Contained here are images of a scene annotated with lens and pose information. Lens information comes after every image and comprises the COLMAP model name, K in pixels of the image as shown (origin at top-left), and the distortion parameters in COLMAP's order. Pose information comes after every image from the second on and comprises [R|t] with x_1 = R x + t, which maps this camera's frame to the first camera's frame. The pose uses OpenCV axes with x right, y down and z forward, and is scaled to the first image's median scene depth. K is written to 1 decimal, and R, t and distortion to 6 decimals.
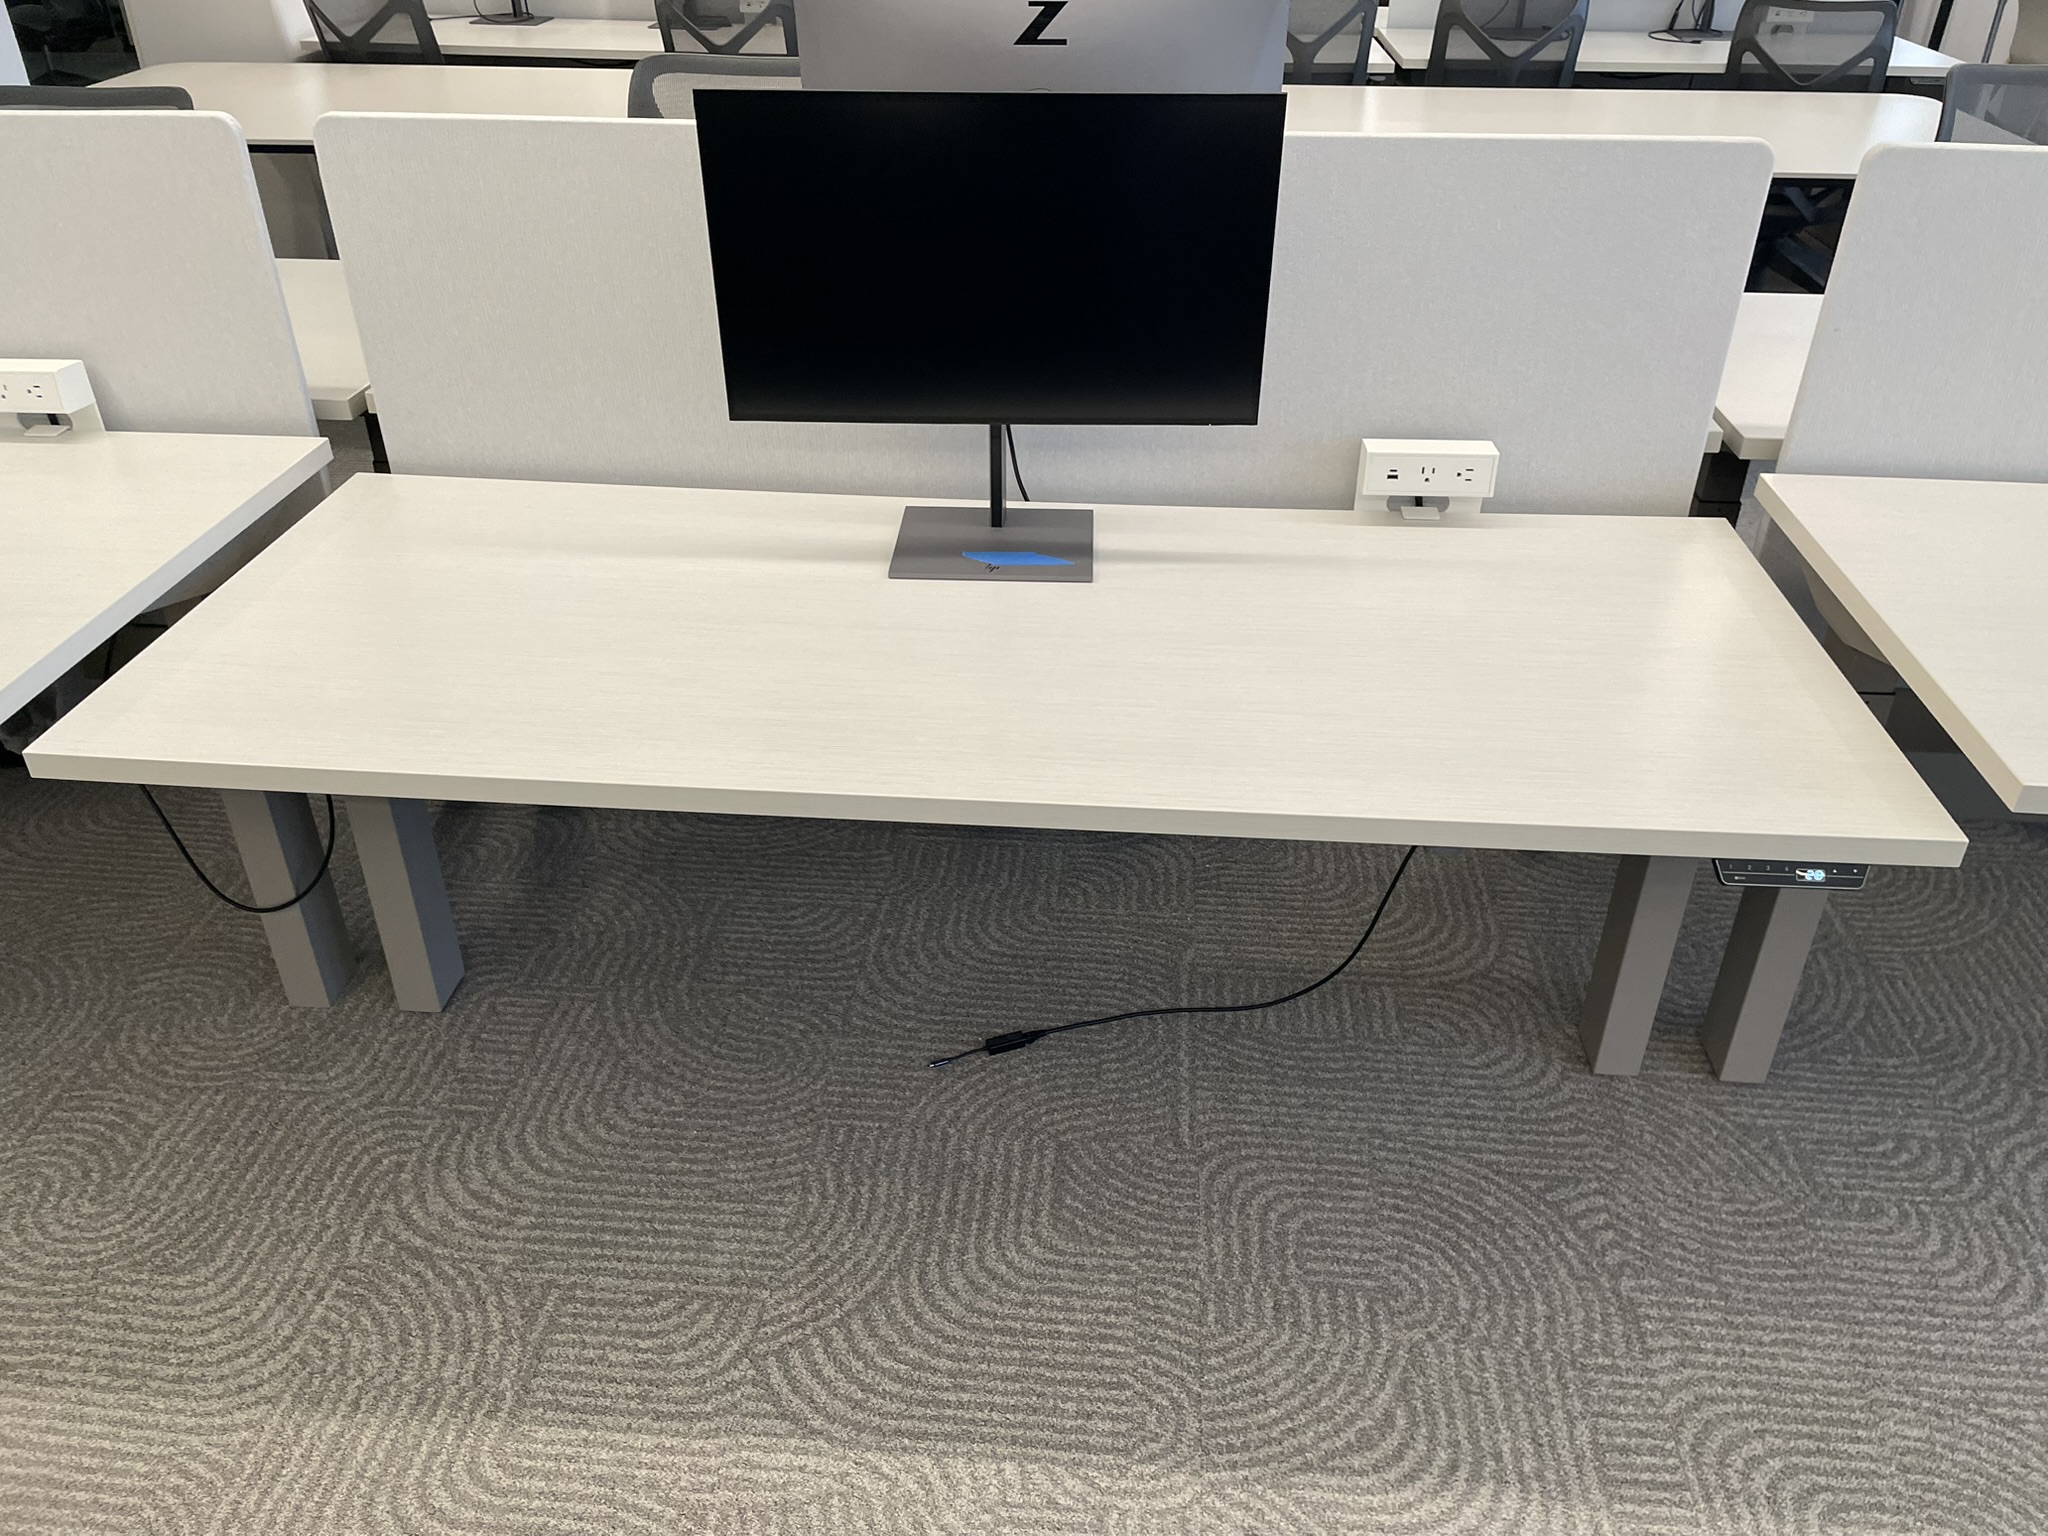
lens RADIAL K [[1546.8, 0, 1021.0], [0, 1546.8, 773.8], [0, 0, 1]] dist [-0.028557, -0.007164]
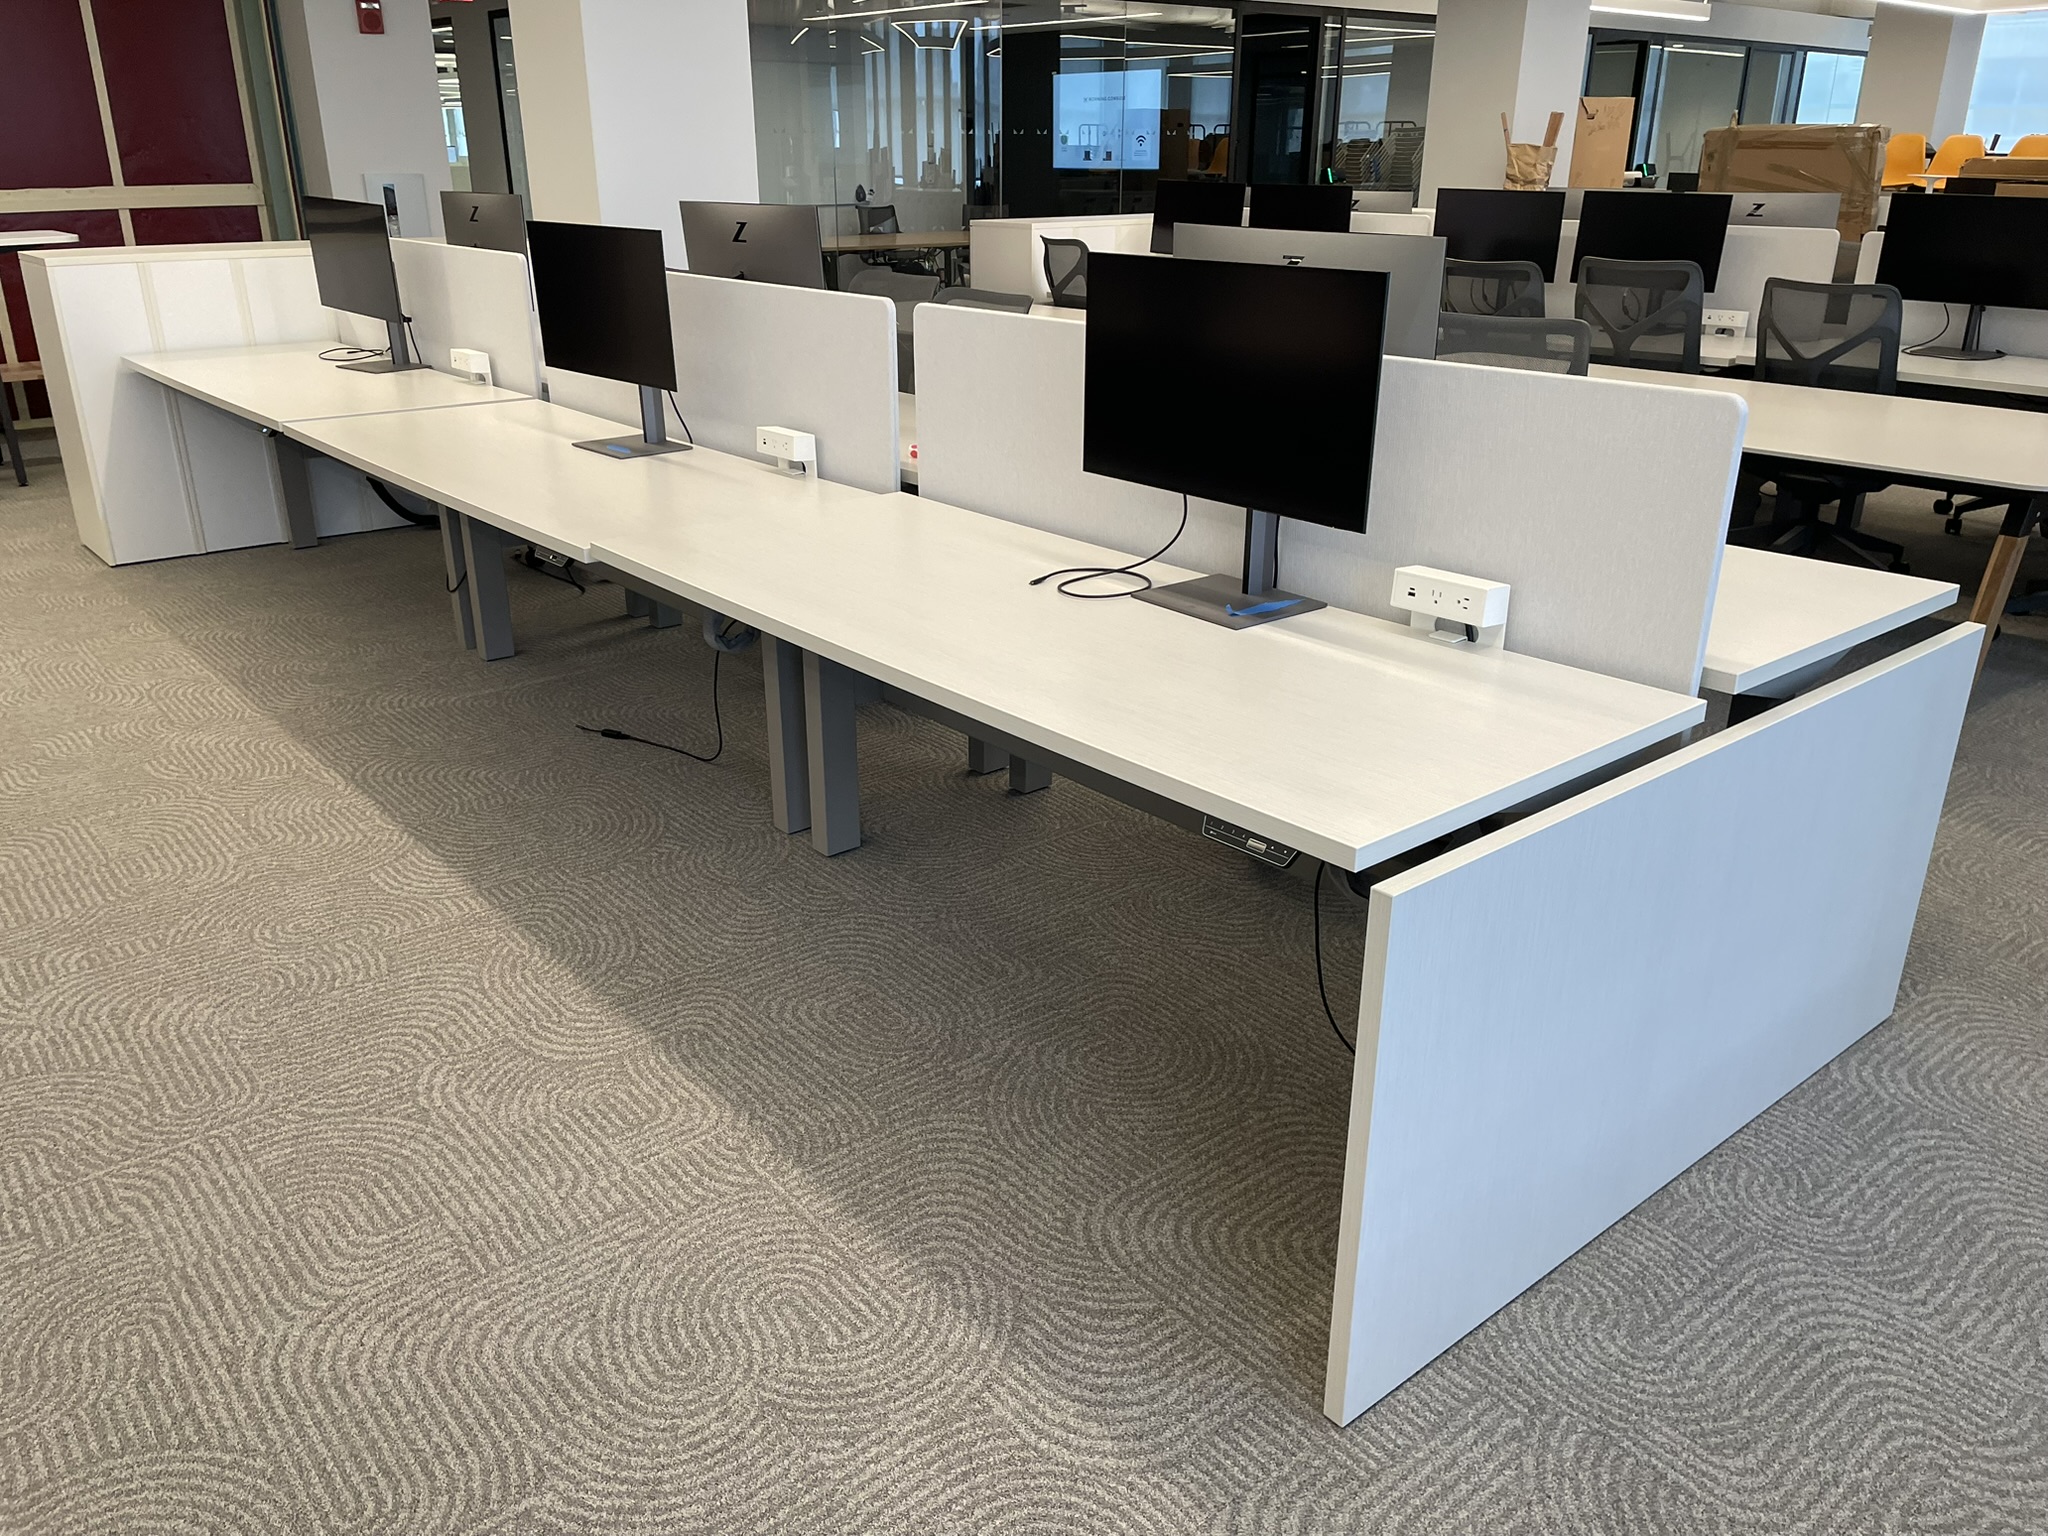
lens RADIAL K [[1546.8, 0, 1022.8], [0, 1546.8, 765.7], [0, 0, 1]] dist [-0.028557, -0.007164]
pose [[0.707487, 0.267327, -0.654215, 1.478001], [-0.381445, 0.923727, -0.035051, 0.079101], [0.594946, 0.274345, 0.755496, -0.108037]]
